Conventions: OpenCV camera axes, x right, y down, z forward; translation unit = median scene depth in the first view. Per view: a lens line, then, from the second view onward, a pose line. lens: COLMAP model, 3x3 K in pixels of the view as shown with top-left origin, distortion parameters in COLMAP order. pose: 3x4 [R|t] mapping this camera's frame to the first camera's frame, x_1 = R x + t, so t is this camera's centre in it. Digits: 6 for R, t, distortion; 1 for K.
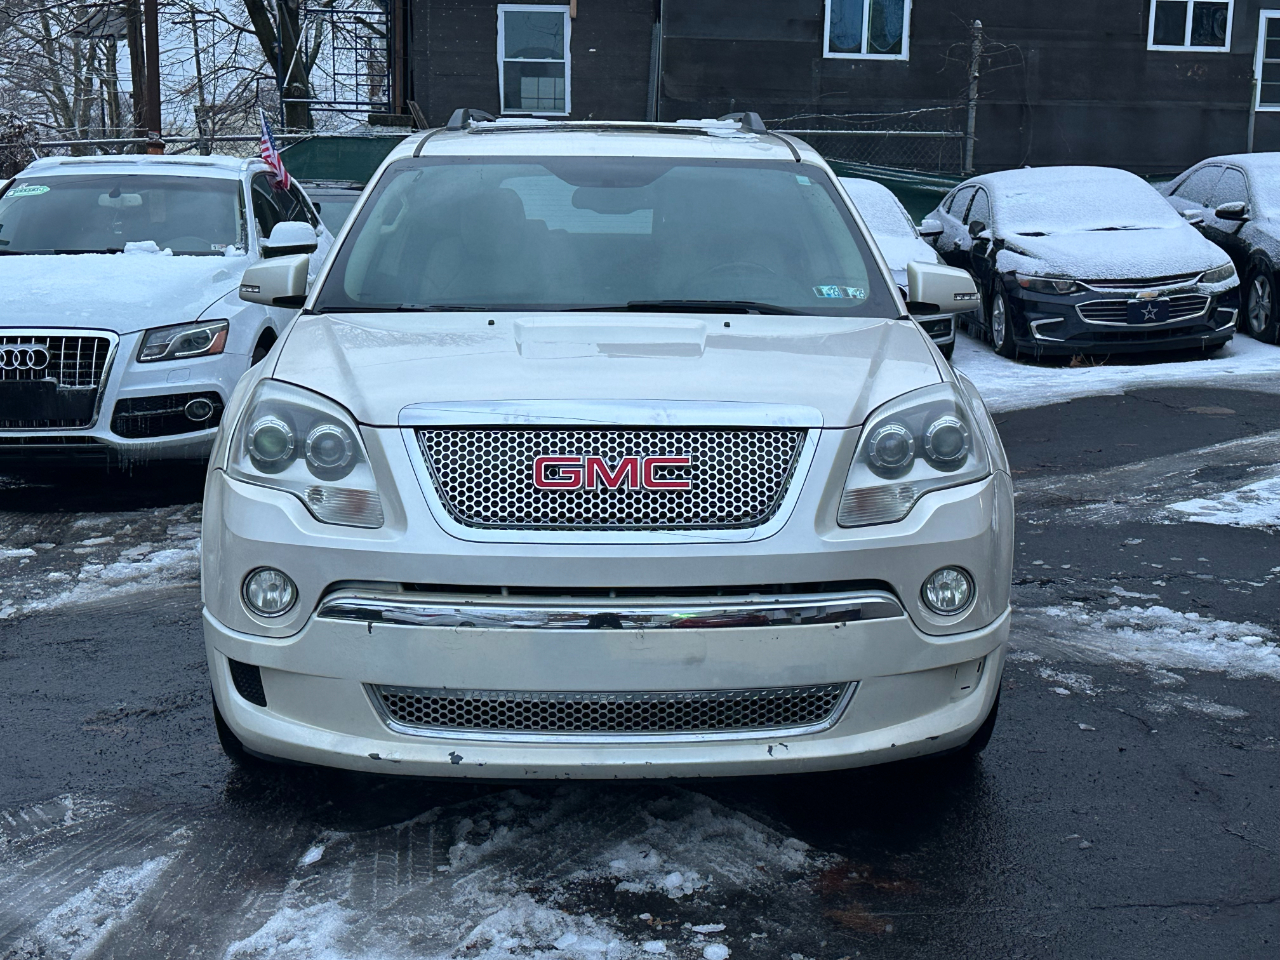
lens RADIAL K [[1724.6, 0, 653.4], [0, 1724.6, 508.2], [0, 0, 1]] dist [0.104351, 0.000000]
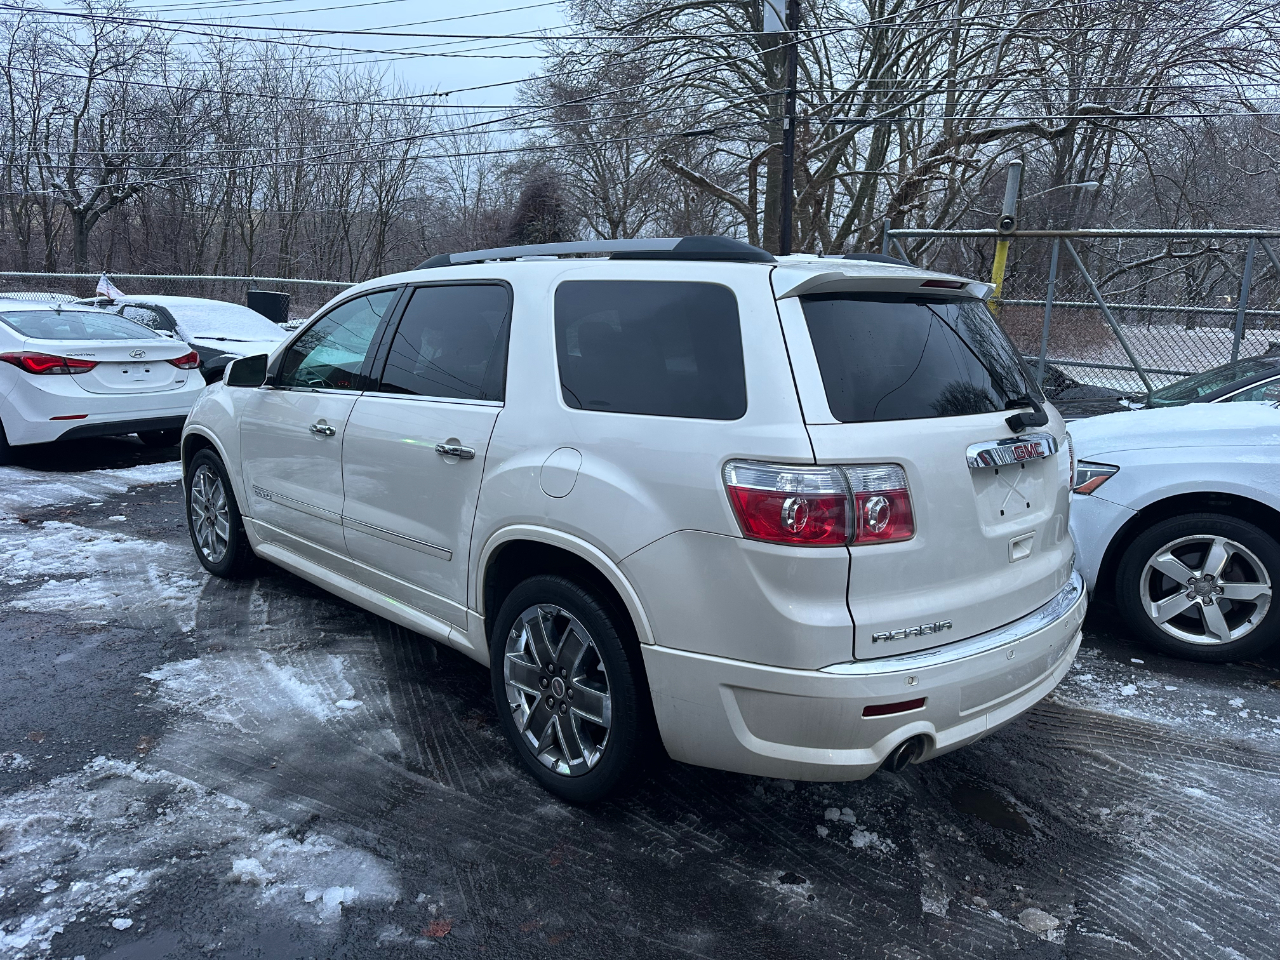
lens RADIAL K [[887.3, 0, 644.2], [0, 887.3, 482.8], [0, 0, 1]] dist [0.053520, -0.059533]
pose [[-0.442896, 0.146256, -0.884563, 0.456526], [-0.186923, 0.949862, 0.250644, -0.244905], [0.876871, 0.276355, -0.393351, 1.331349]]
